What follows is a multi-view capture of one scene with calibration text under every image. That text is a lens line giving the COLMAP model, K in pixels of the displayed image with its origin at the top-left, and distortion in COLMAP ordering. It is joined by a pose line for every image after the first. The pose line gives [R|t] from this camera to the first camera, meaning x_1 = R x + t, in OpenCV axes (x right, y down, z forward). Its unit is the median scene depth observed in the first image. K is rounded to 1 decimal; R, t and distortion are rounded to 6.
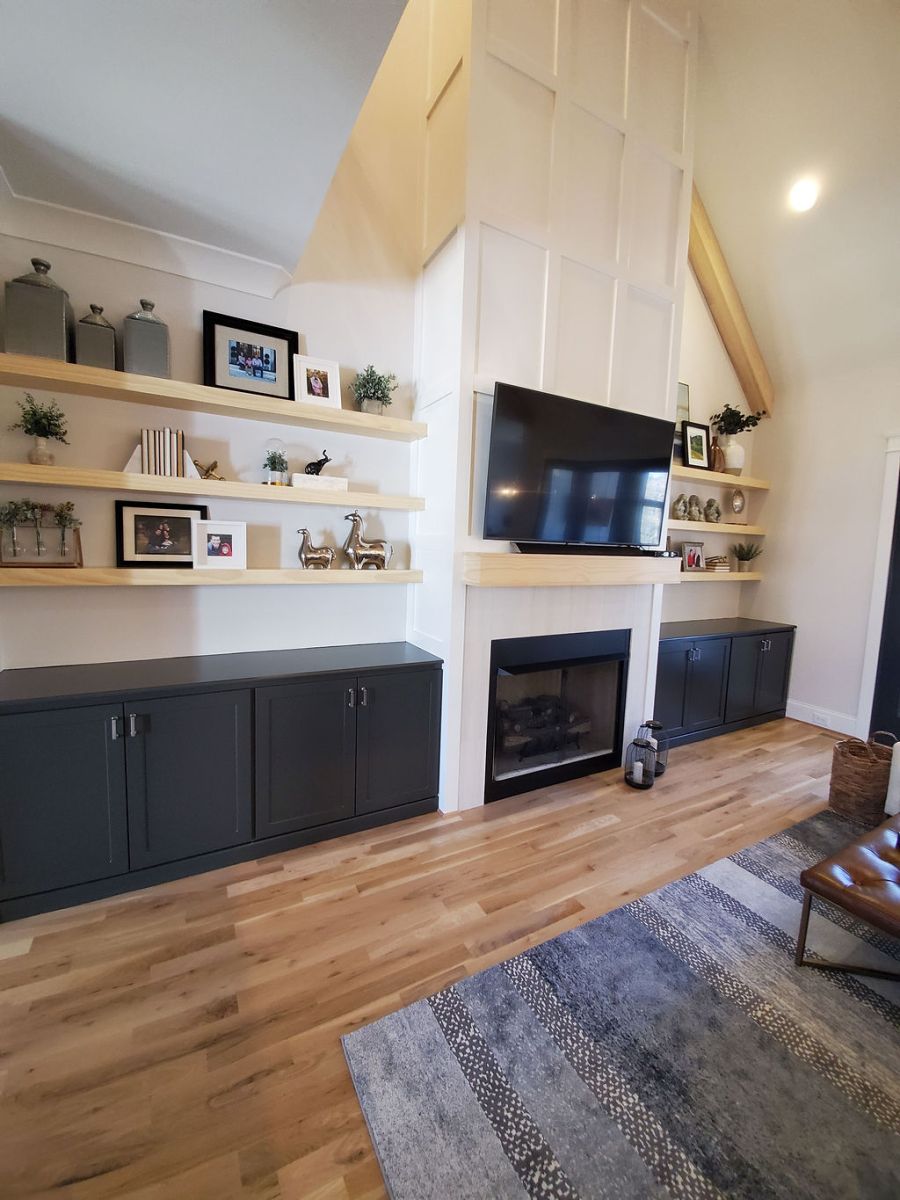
lens RADIAL K [[473.5, 0, 451.7], [0, 473.5, 592.9], [0, 0, 1]] dist [0.011767, -0.017047]
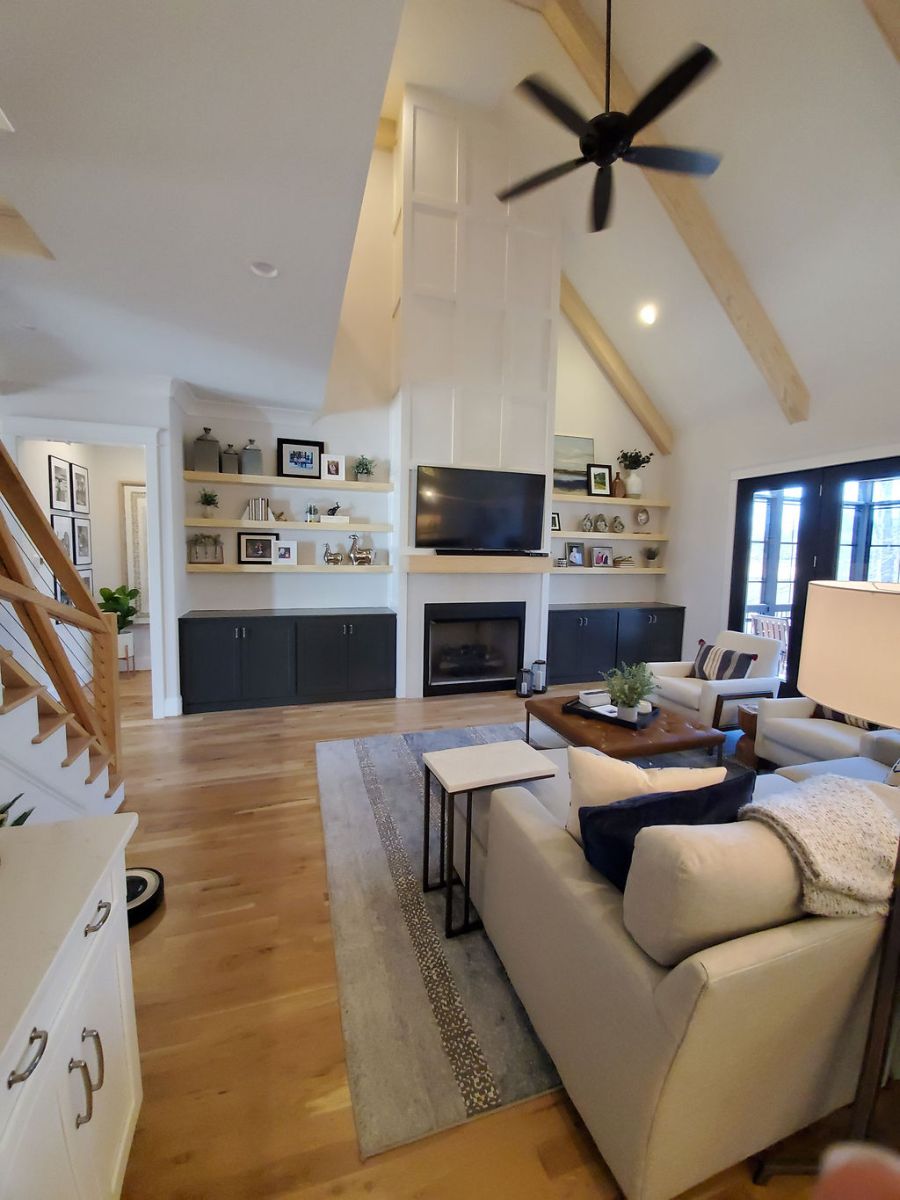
lens RADIAL K [[473.5, 0, 451.7], [0, 473.5, 592.9], [0, 0, 1]] dist [0.011767, -0.017047]
pose [[0.983282, 0.002666, -0.182071, 0.528425], [-0.005034, 0.999909, -0.012546, 0.083230], [0.182021, 0.013253, 0.983205, -0.775801]]
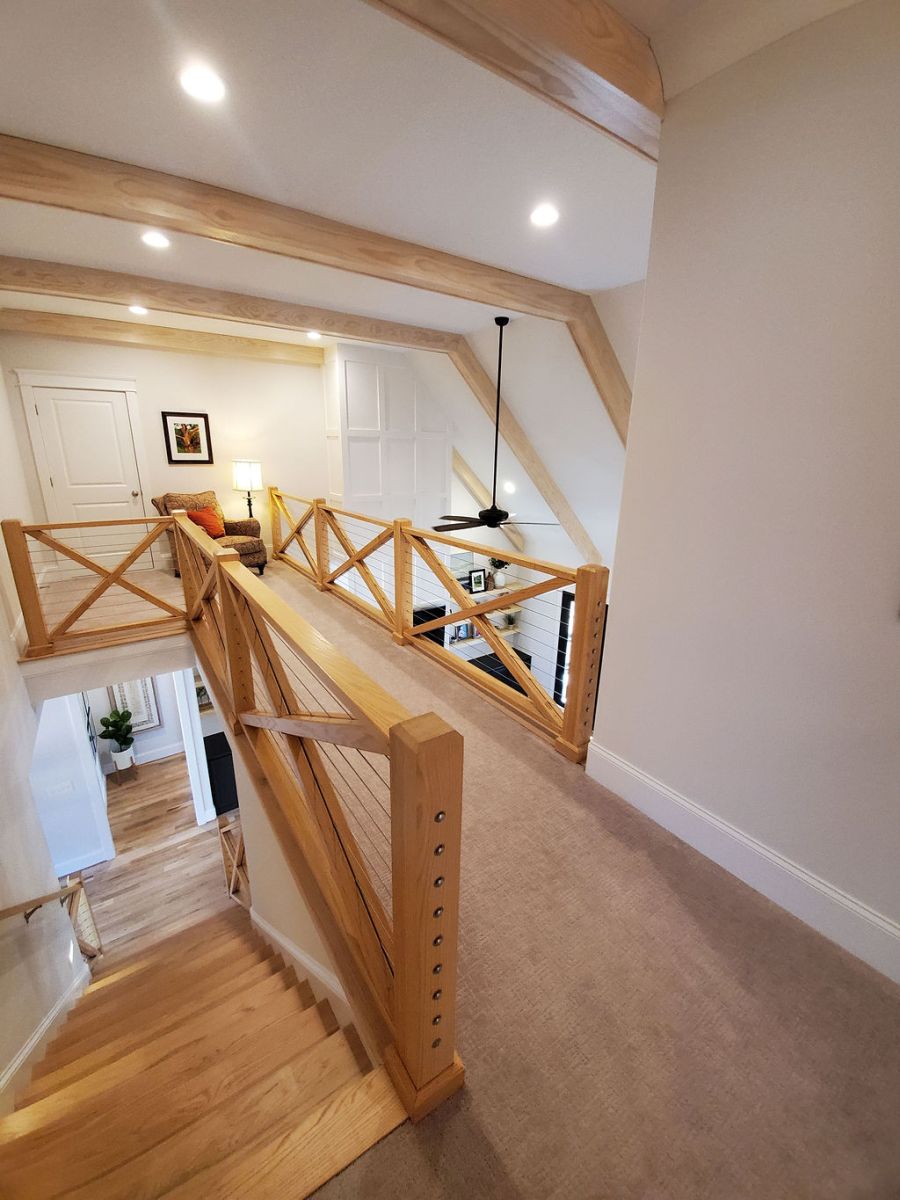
lens RADIAL K [[473.5, 0, 451.7], [0, 473.5, 592.9], [0, 0, 1]] dist [0.011767, -0.017047]
pose [[0.993404, -0.050647, 0.102879, 0.298891], [0.030441, 0.981460, 0.189233, -1.018895], [-0.110555, -0.184853, 0.976528, -1.567996]]
